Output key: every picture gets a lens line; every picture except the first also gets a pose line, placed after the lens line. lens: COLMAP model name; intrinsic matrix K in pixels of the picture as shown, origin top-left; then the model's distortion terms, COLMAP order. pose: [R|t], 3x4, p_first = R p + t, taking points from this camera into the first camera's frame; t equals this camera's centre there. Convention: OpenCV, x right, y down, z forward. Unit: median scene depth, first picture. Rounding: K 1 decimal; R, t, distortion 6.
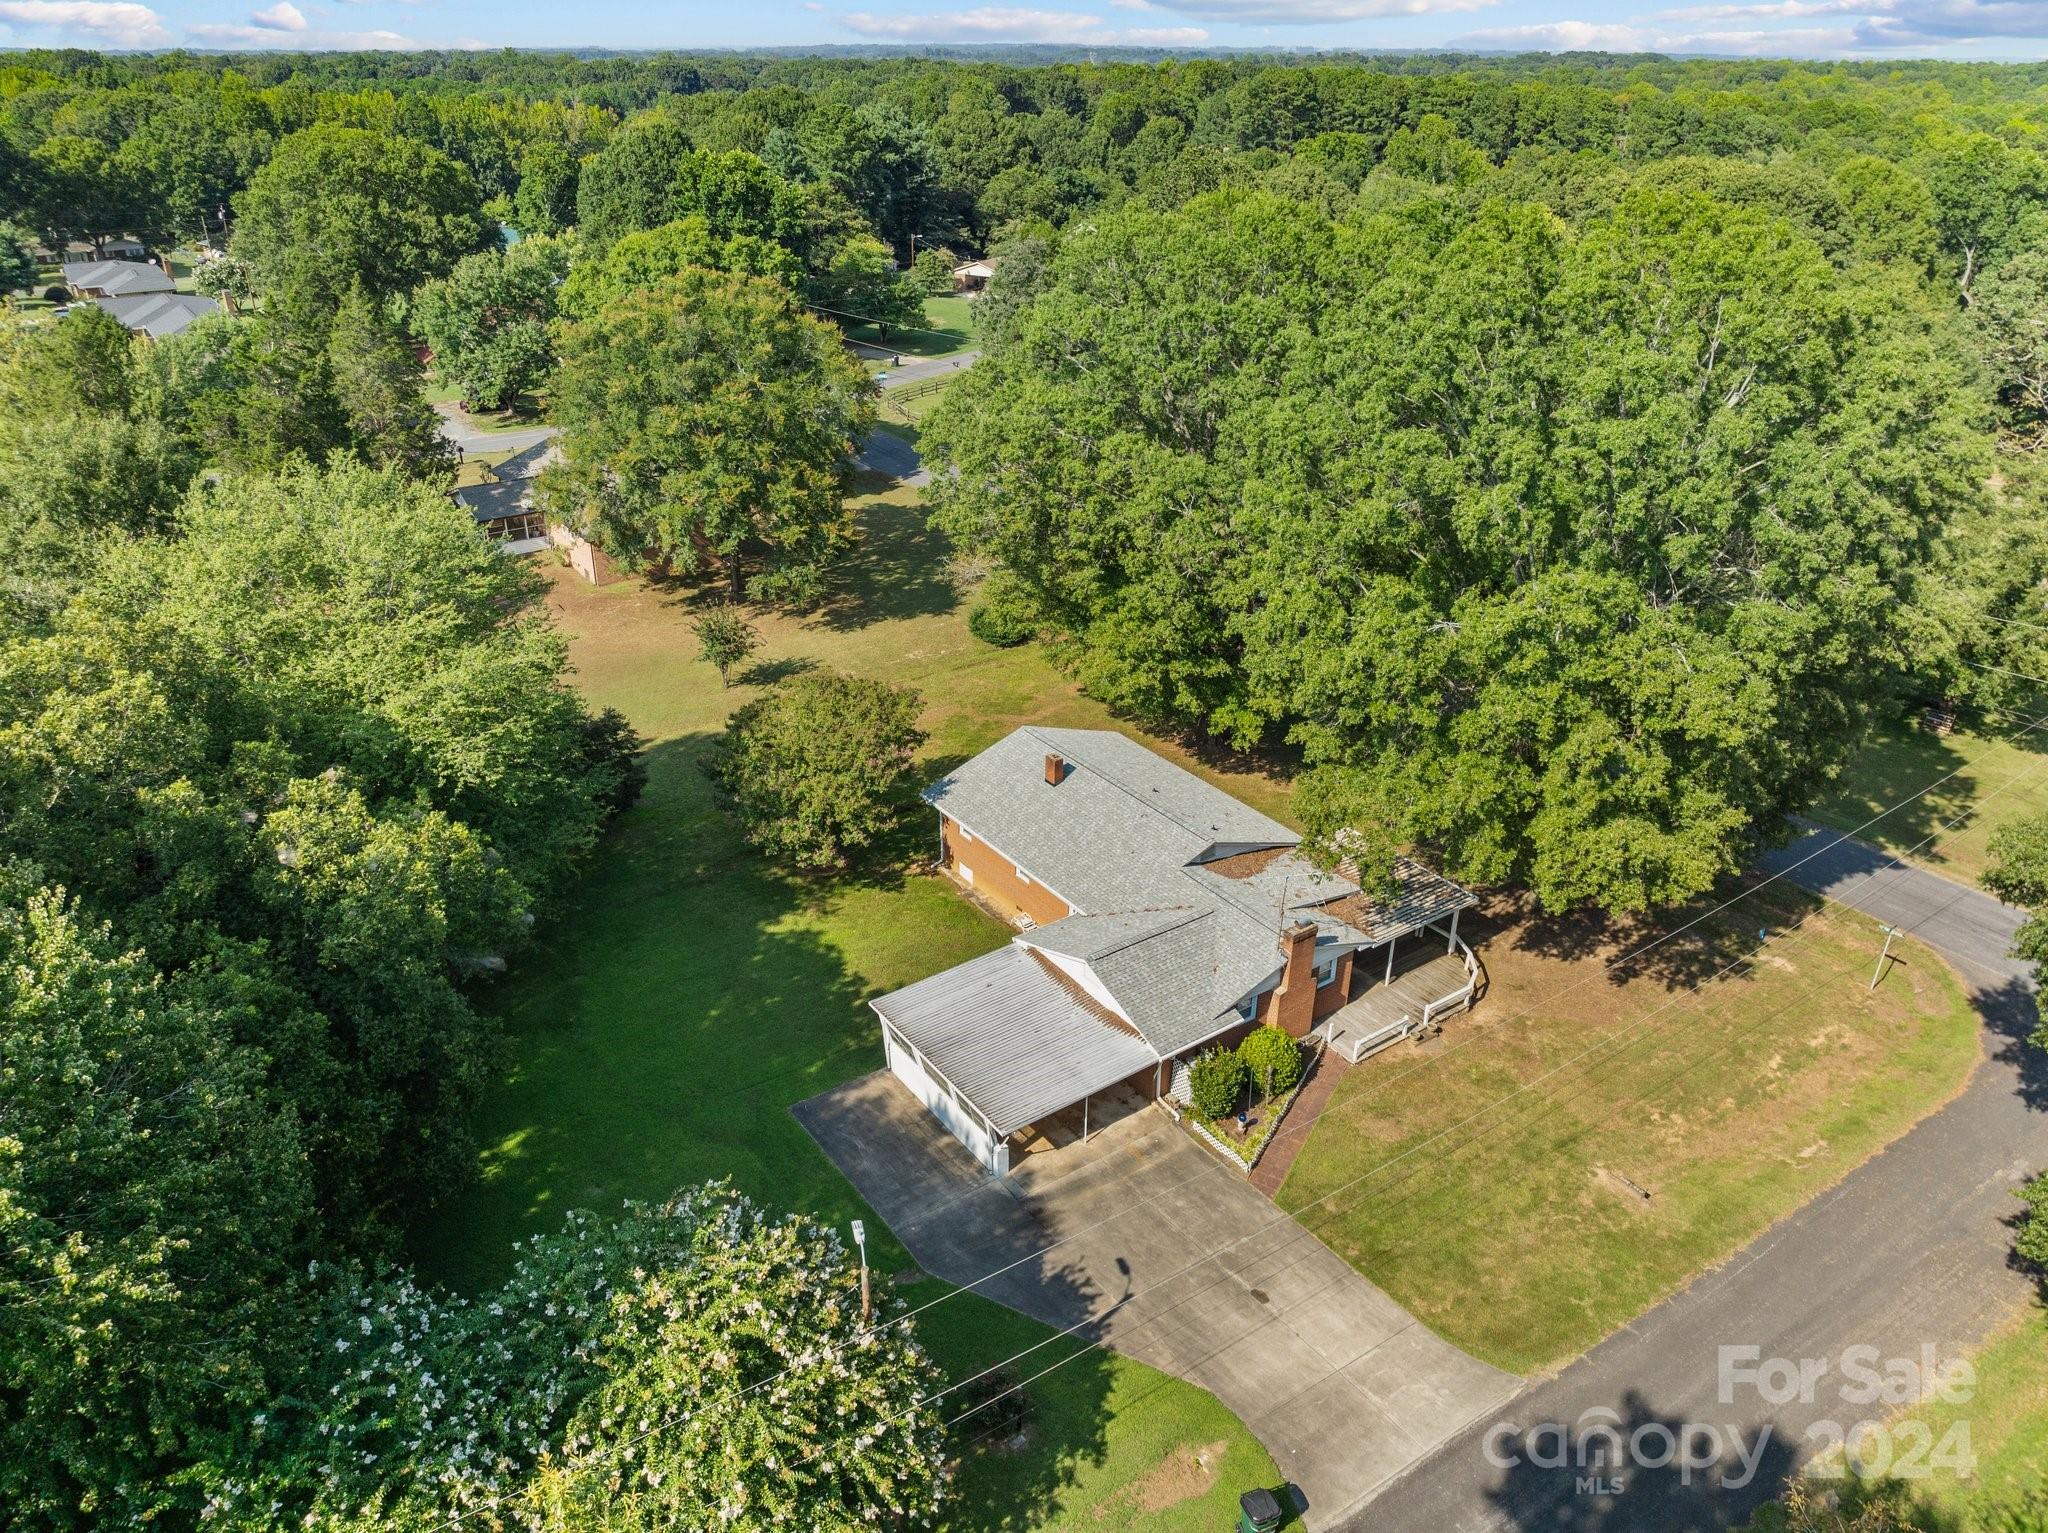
lens RADIAL K [[1435.8, 0, 1010.1], [0, 1435.8, 767.2], [0, 0, 1]] dist [-0.038776, 0.005102]
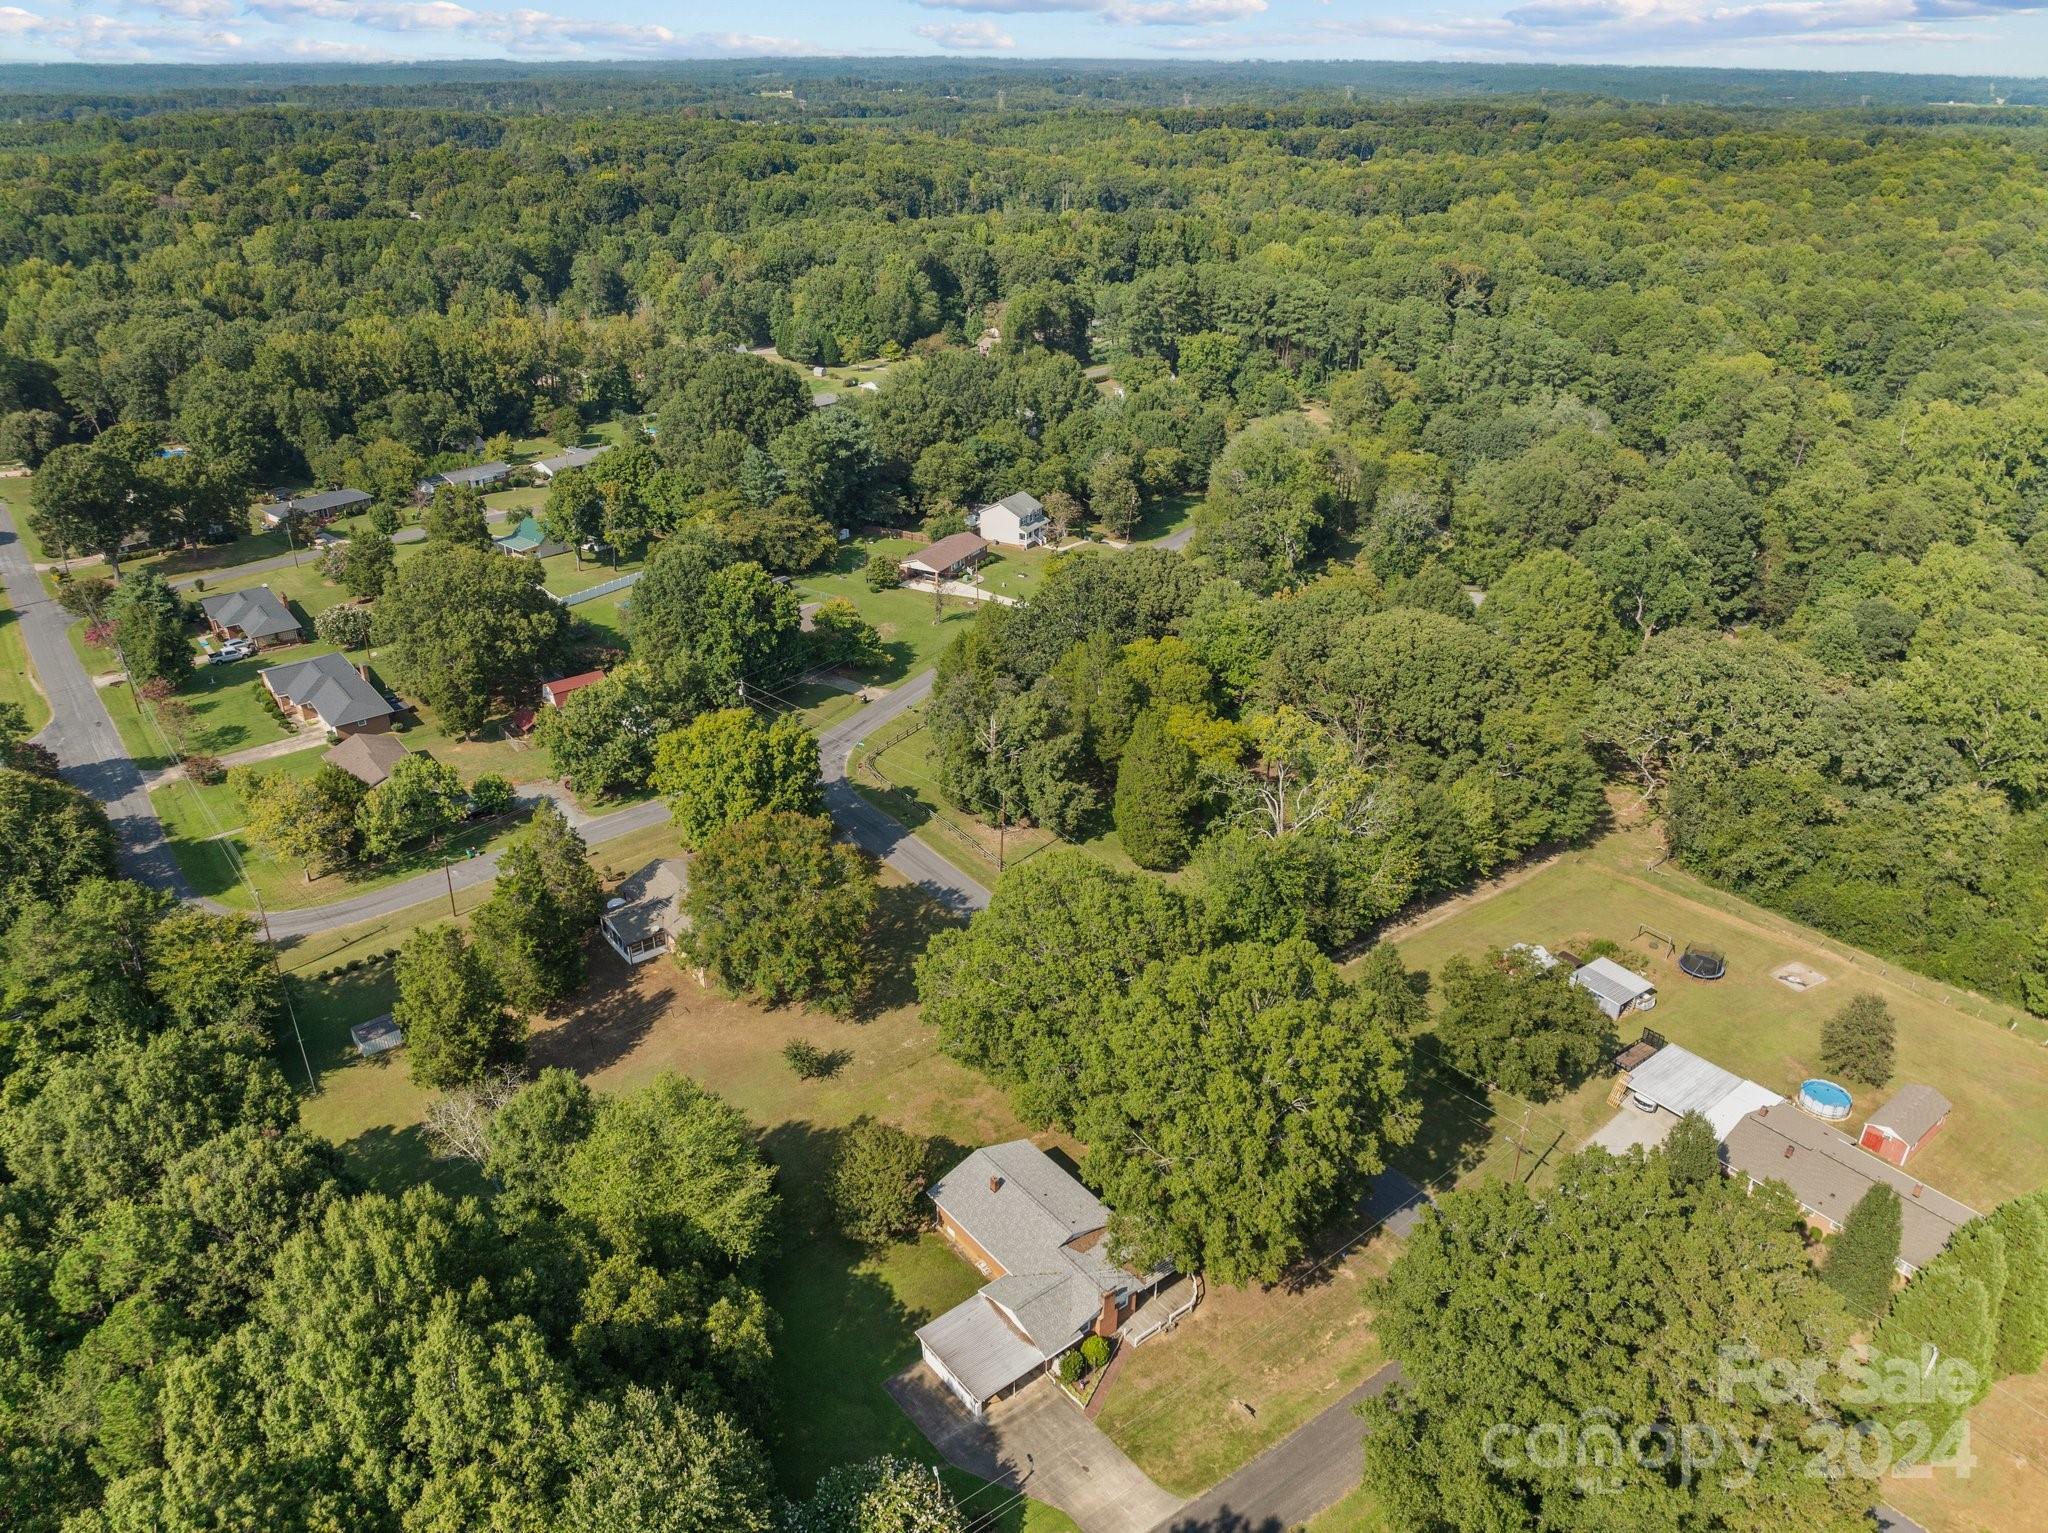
lens RADIAL K [[1433.4, 0, 1018.1], [0, 1433.4, 765.2], [0, 0, 1]] dist [-0.044929, 0.008042]
pose [[0.998031, -0.021586, 0.058899, -0.047493], [0.021966, 0.999742, -0.005804, -0.658601], [-0.058759, 0.007086, 0.998247, -1.145645]]
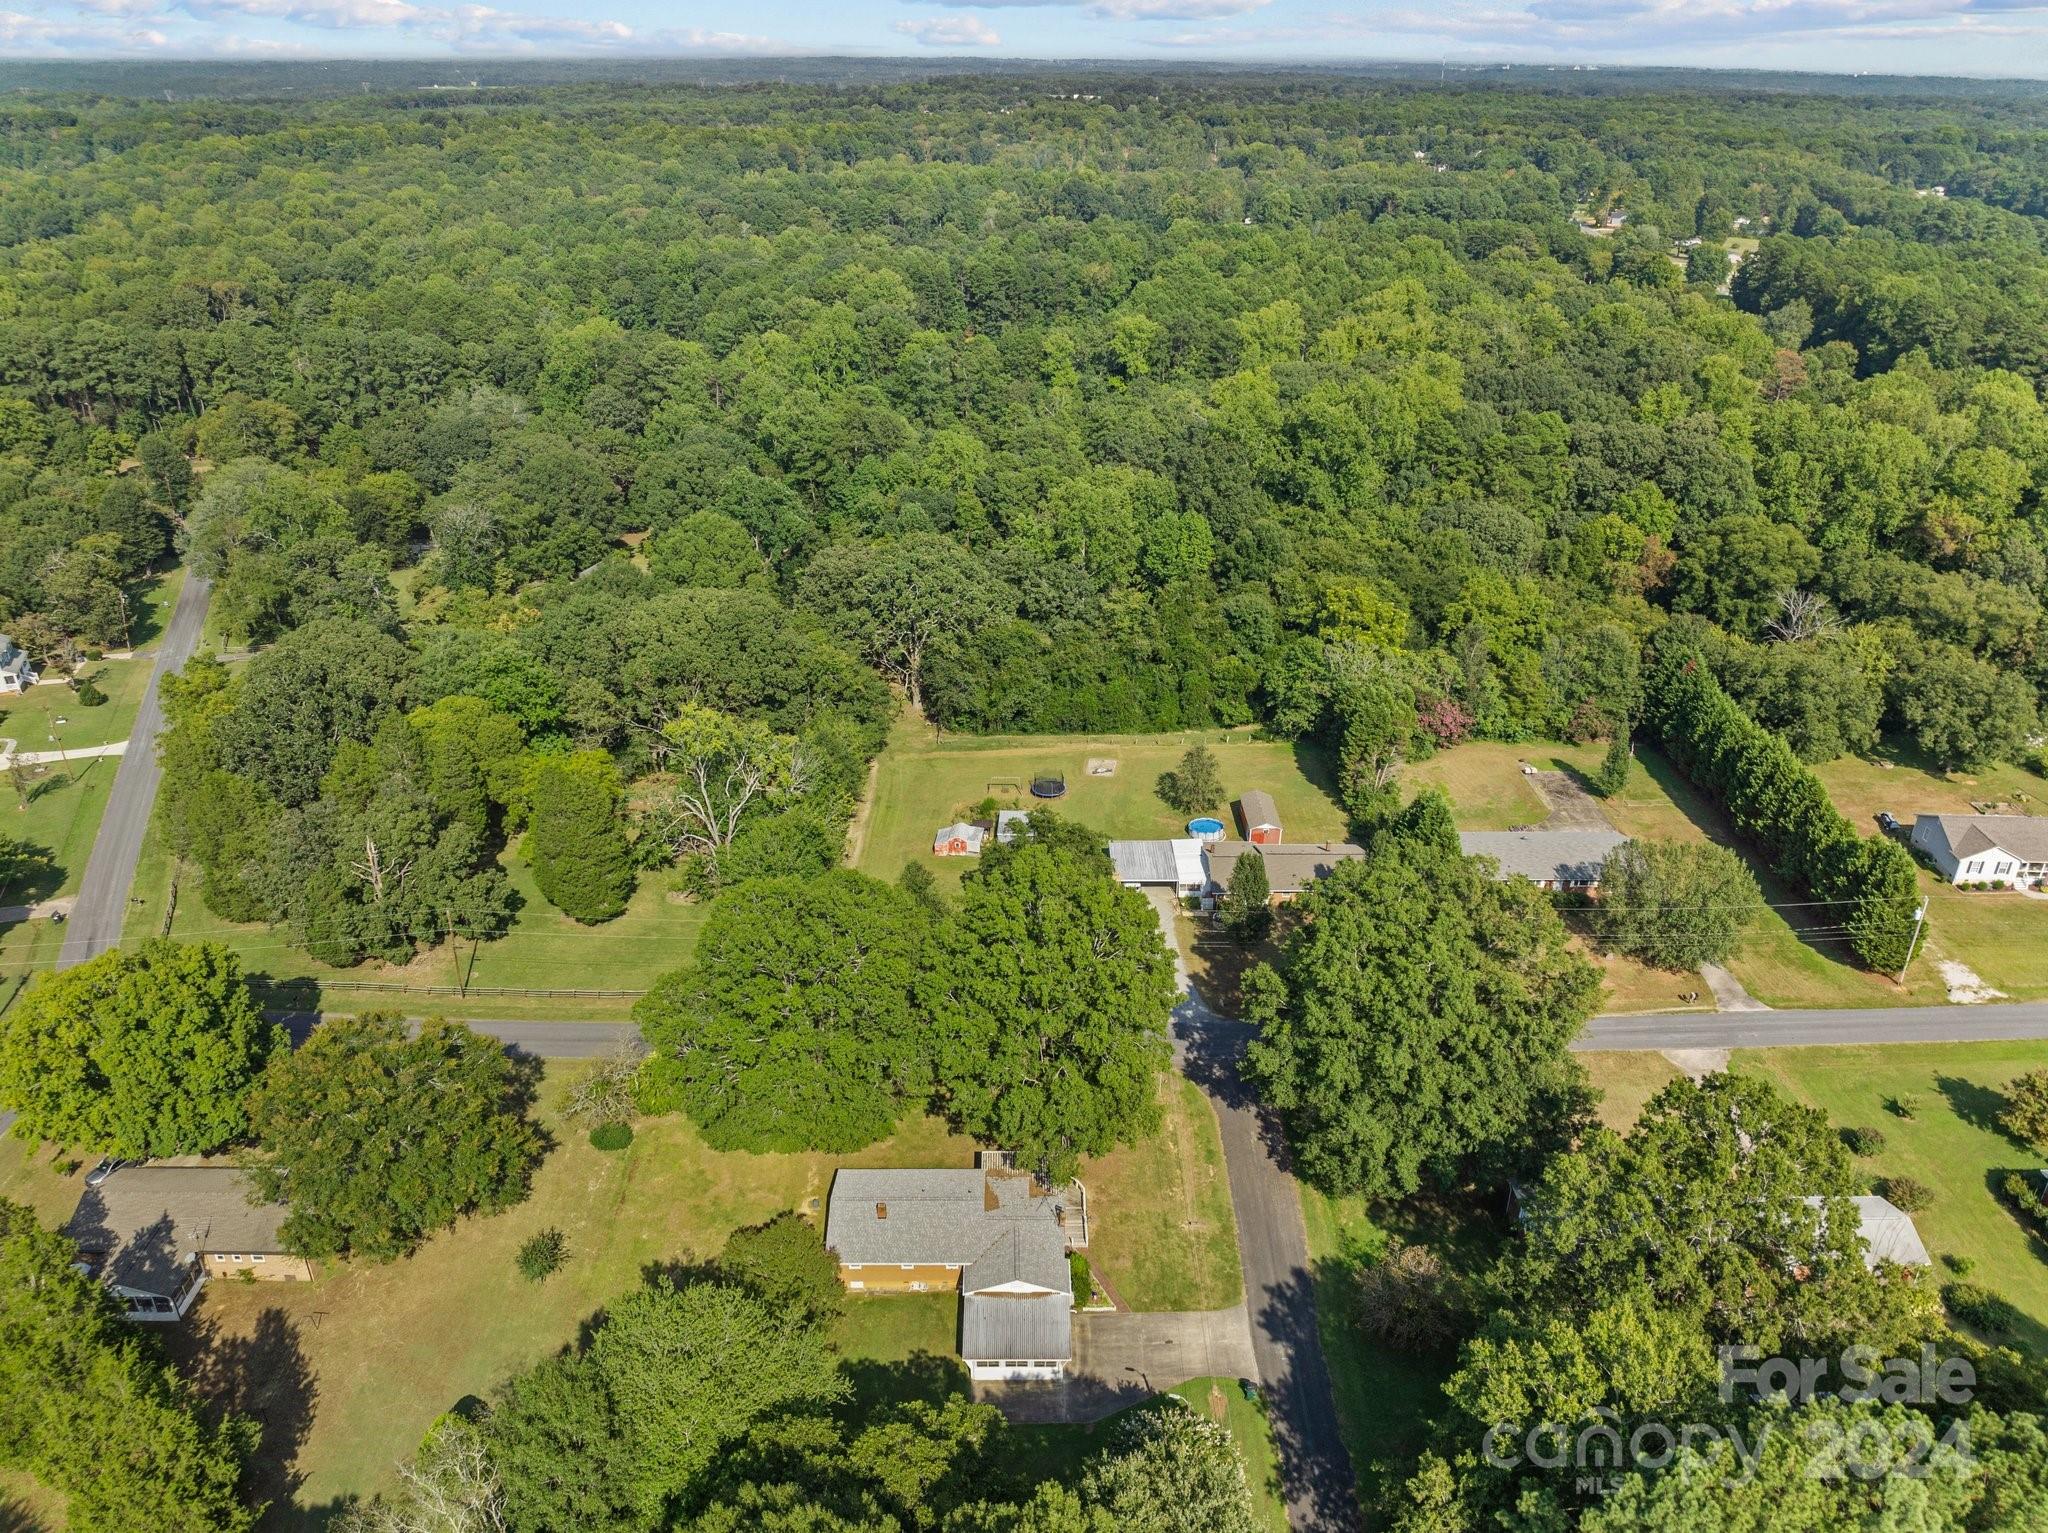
lens RADIAL K [[1433.4, 0, 1018.1], [0, 1433.4, 765.2], [0, 0, 1]] dist [-0.044929, 0.008042]
pose [[0.564379, -0.364030, 0.740918, -1.250385], [0.367966, 0.914360, 0.168955, -0.940588], [-0.738970, 0.177278, 0.649996, -0.586048]]
